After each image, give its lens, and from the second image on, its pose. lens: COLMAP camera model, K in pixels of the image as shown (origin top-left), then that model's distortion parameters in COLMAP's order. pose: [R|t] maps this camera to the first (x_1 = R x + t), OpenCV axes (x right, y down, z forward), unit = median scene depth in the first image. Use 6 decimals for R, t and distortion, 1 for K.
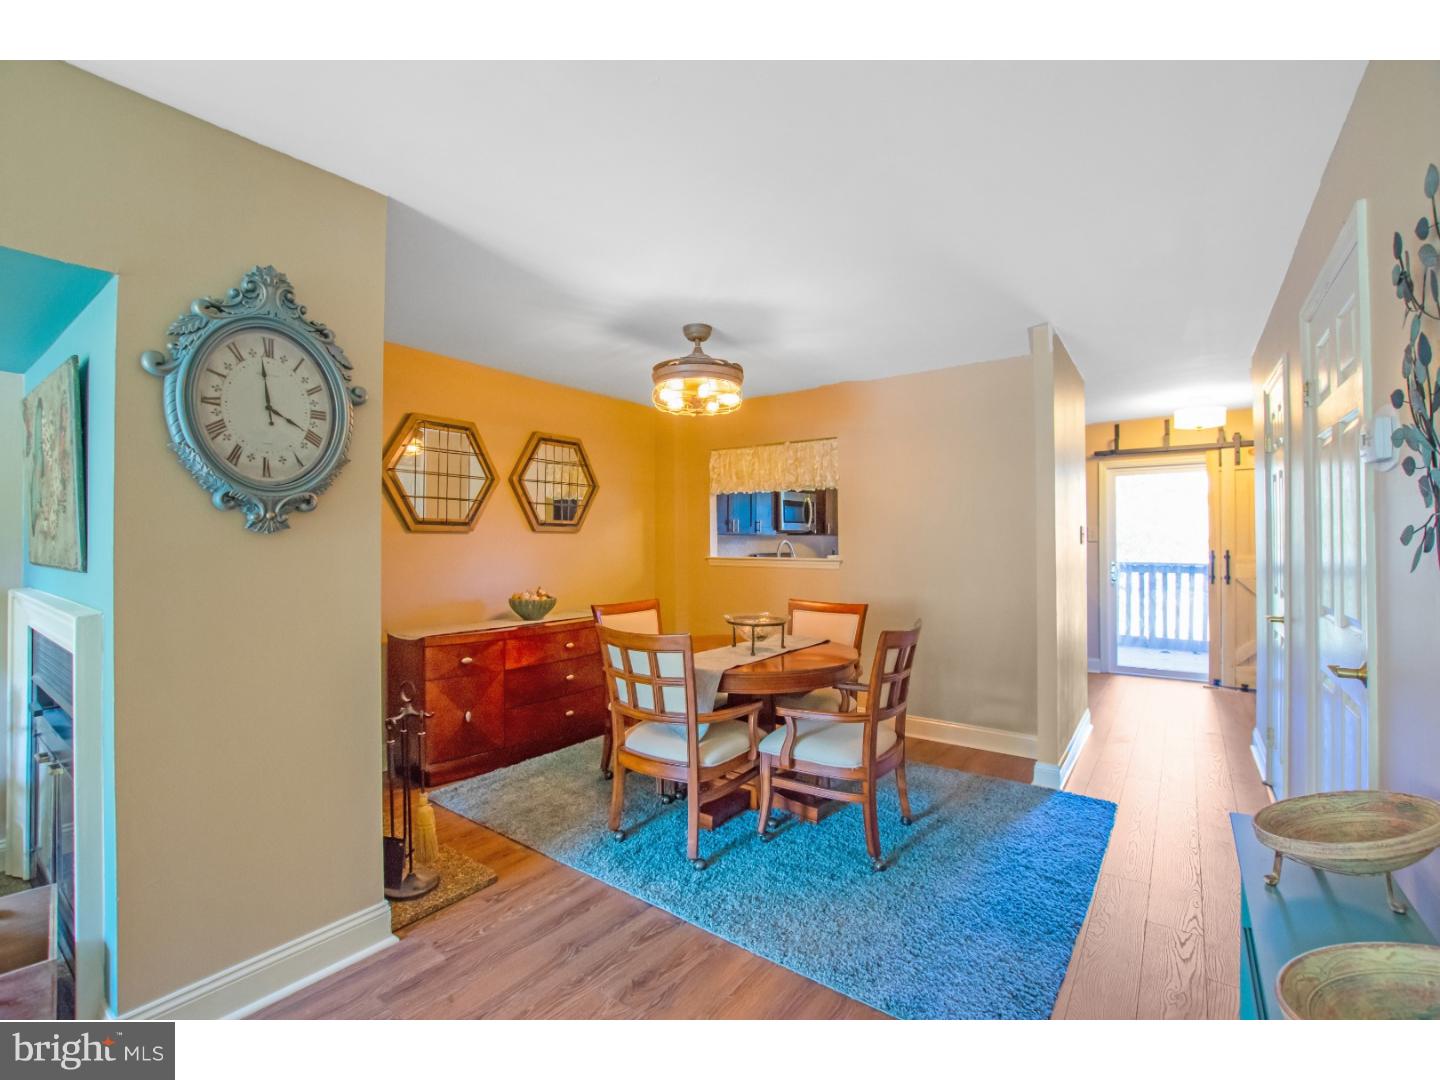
lens RADIAL K [[637.9, 0, 715.7], [0, 637.9, 539.9], [0, 0, 1]] dist [-0.040334, 0.007075]
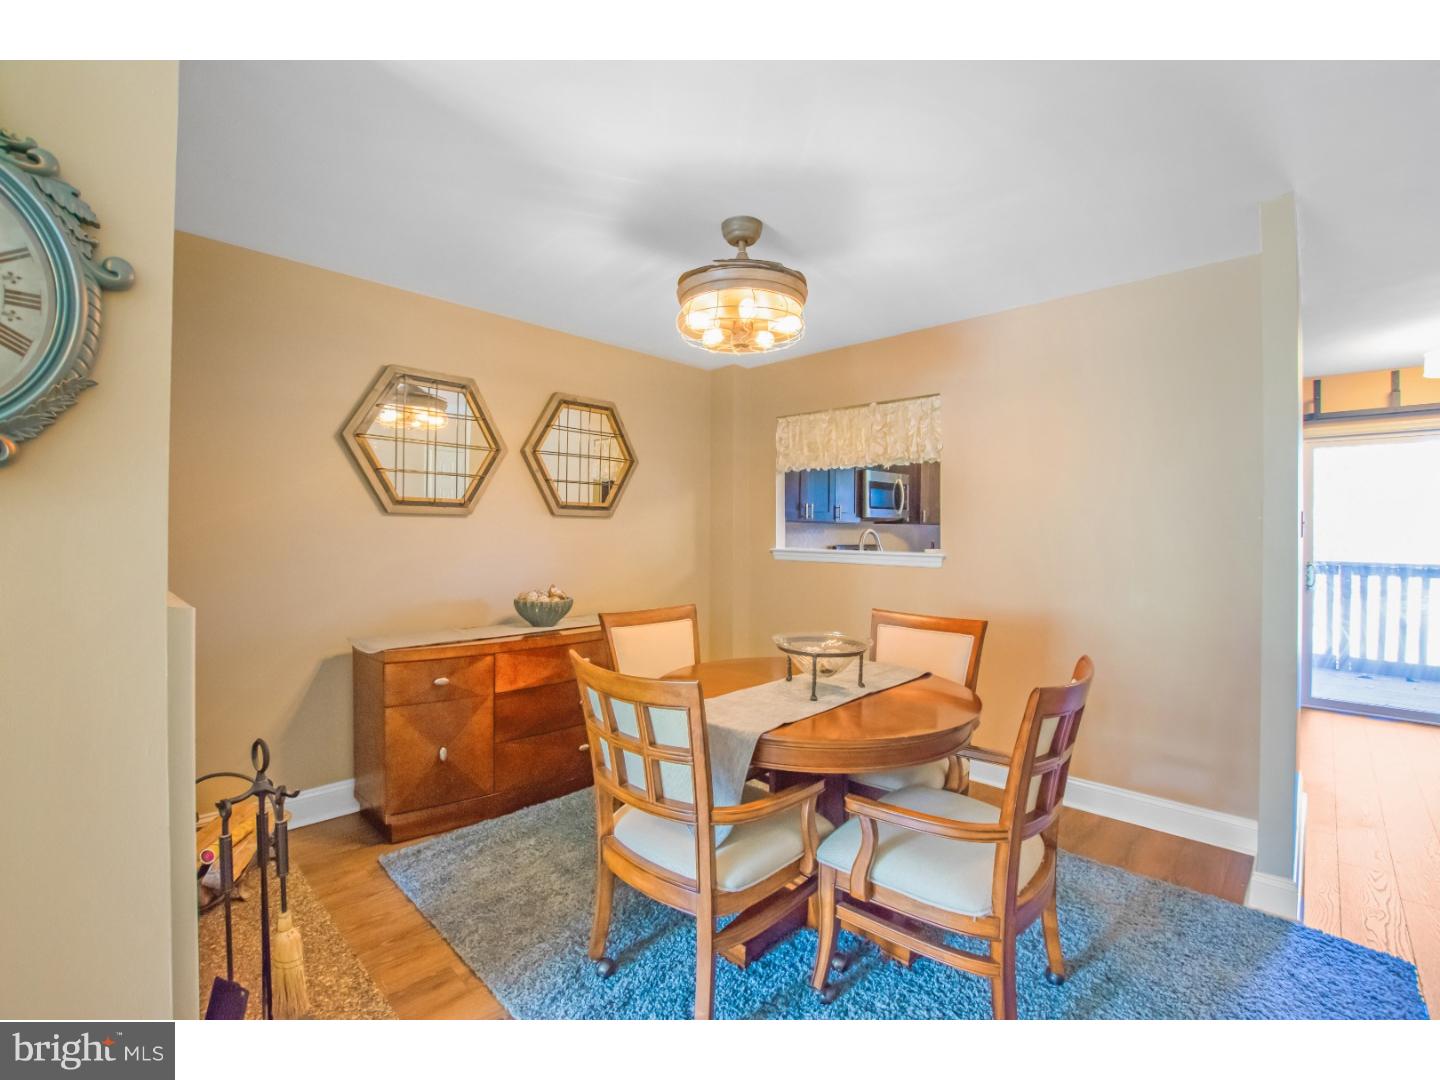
lens RADIAL K [[637.9, 0, 716.2], [0, 637.9, 539.5], [0, 0, 1]] dist [-0.040334, 0.007075]
pose [[0.991030, 0.009457, -0.133304, 0.039832], [-0.007347, 0.999840, 0.016310, 0.003486], [0.133437, -0.015184, 0.990941, 0.299601]]
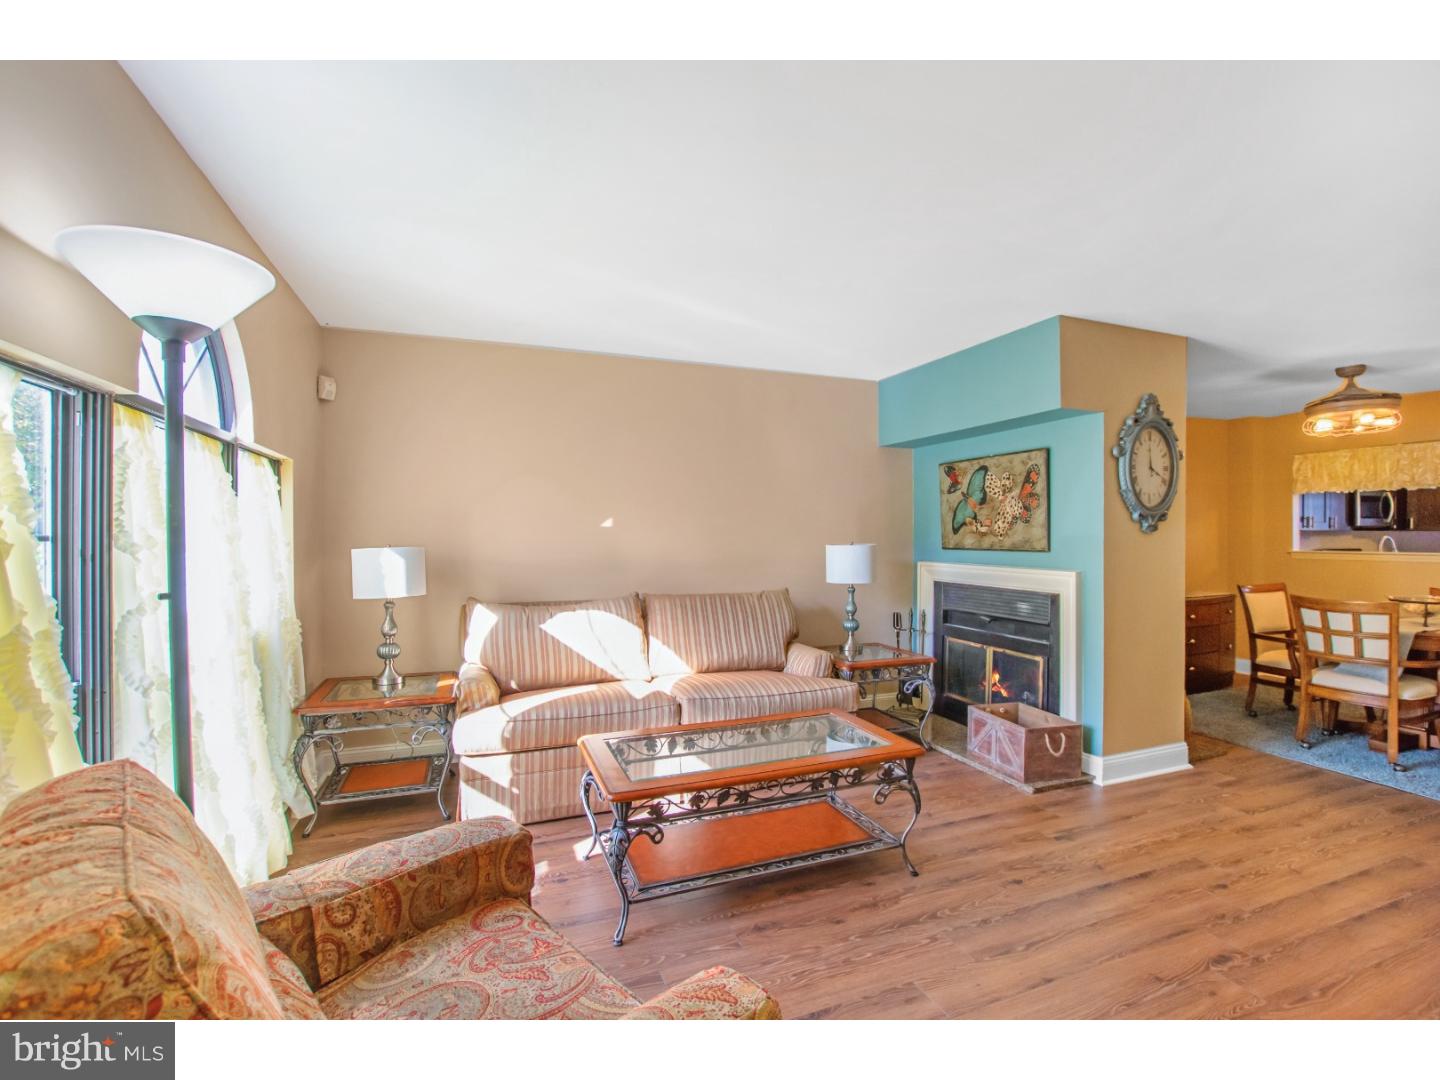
lens RADIAL K [[637.9, 0, 713.0], [0, 637.9, 538.4], [0, 0, 1]] dist [-0.040334, 0.007075]
pose [[0.832245, 0.005109, -0.554384, -0.405298], [-0.001064, 0.999970, 0.007618, -0.003330], [0.554406, -0.005750, 0.832226, -0.717809]]
